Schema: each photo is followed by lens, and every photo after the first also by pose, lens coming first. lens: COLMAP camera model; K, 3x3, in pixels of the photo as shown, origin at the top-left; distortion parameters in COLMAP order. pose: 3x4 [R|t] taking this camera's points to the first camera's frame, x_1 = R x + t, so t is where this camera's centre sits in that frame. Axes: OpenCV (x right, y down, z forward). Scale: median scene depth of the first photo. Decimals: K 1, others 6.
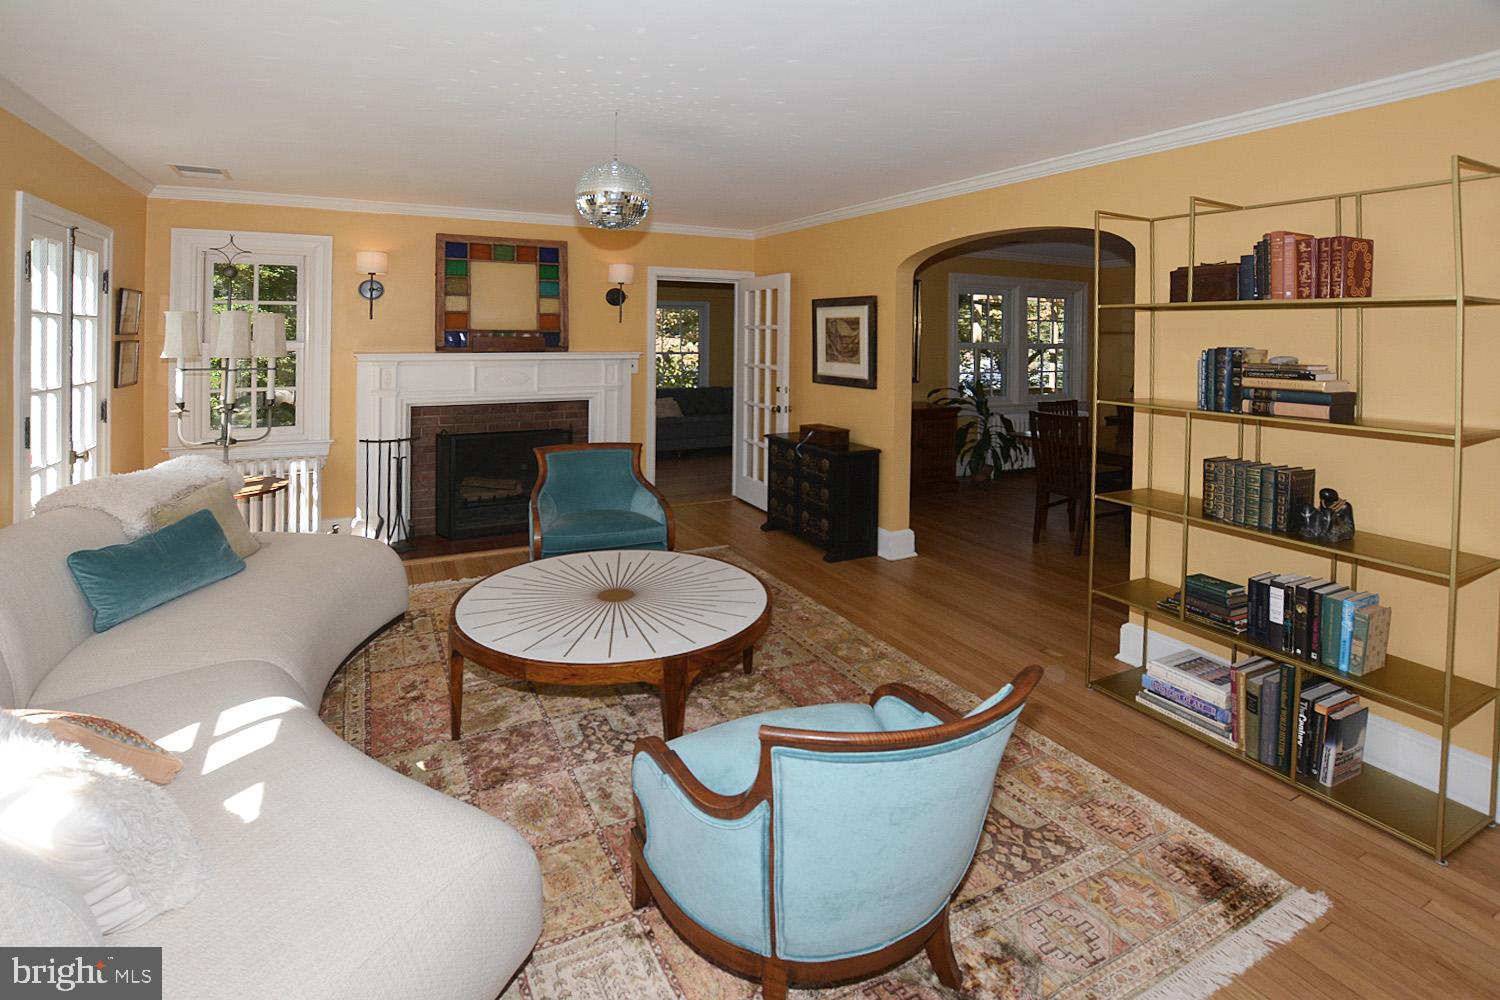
lens RADIAL K [[733.5, 0, 750.0], [0, 733.5, 500.0], [0, 0, 1]] dist [-0.001179, 0.000742]
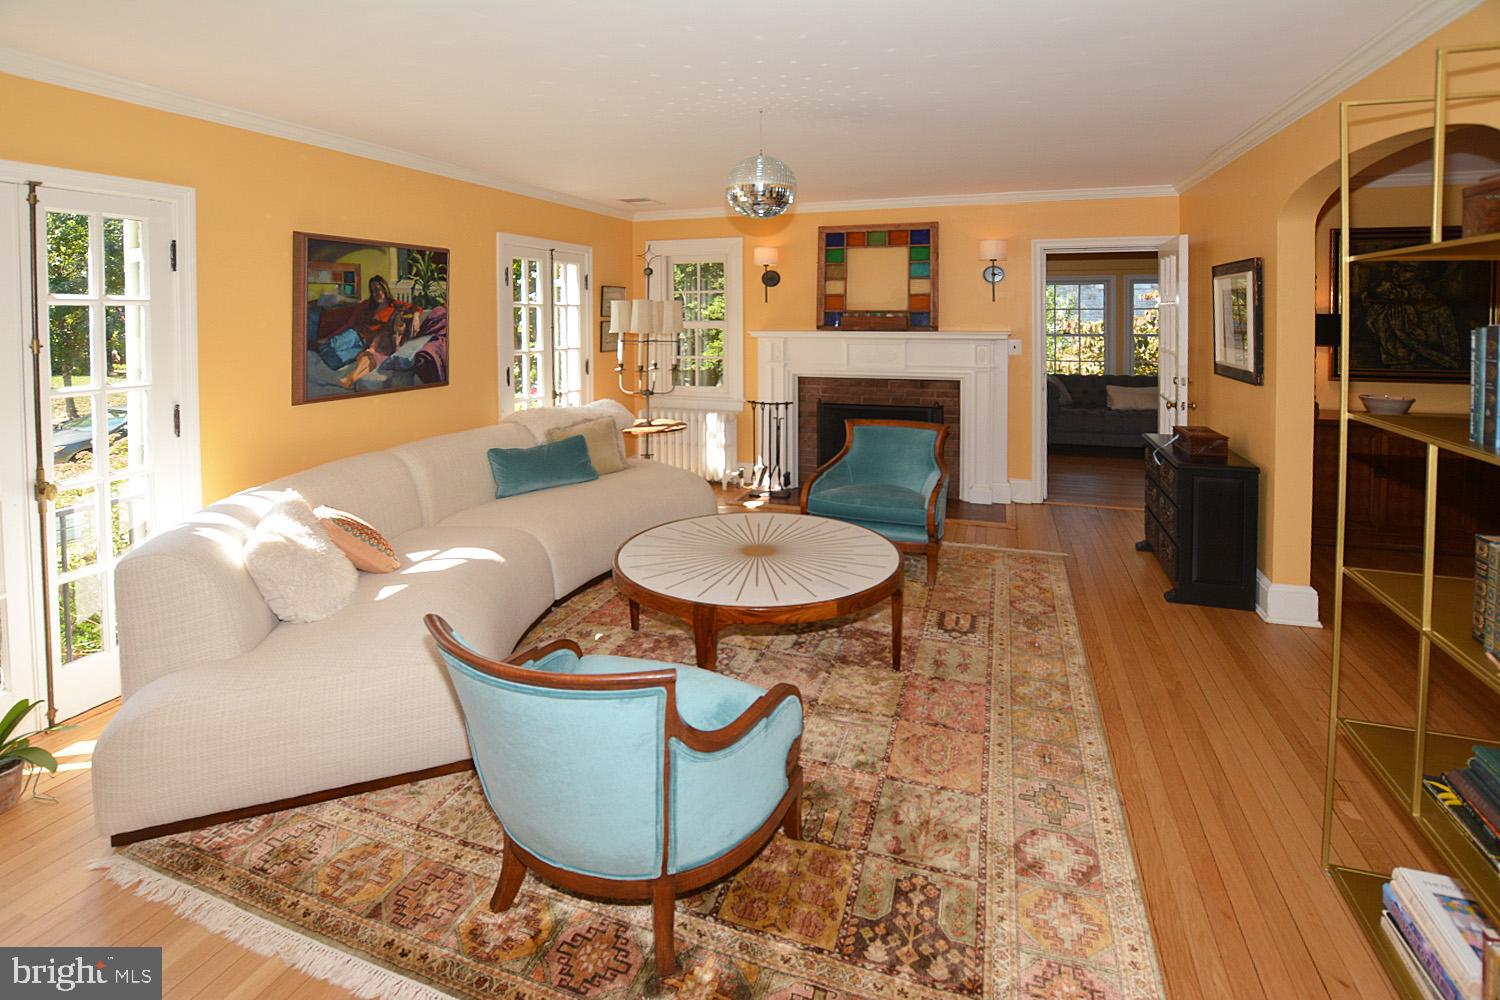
lens RADIAL K [[713.7, 0, 750.0], [0, 713.7, 500.0], [0, 0, 1]] dist [-0.012946, 0.000124]
pose [[0.691952, 0.172351, -0.701069, 0.333208], [-0.150315, 0.984198, 0.093596, -0.027908], [0.706122, 0.040617, 0.706924, 0.140972]]
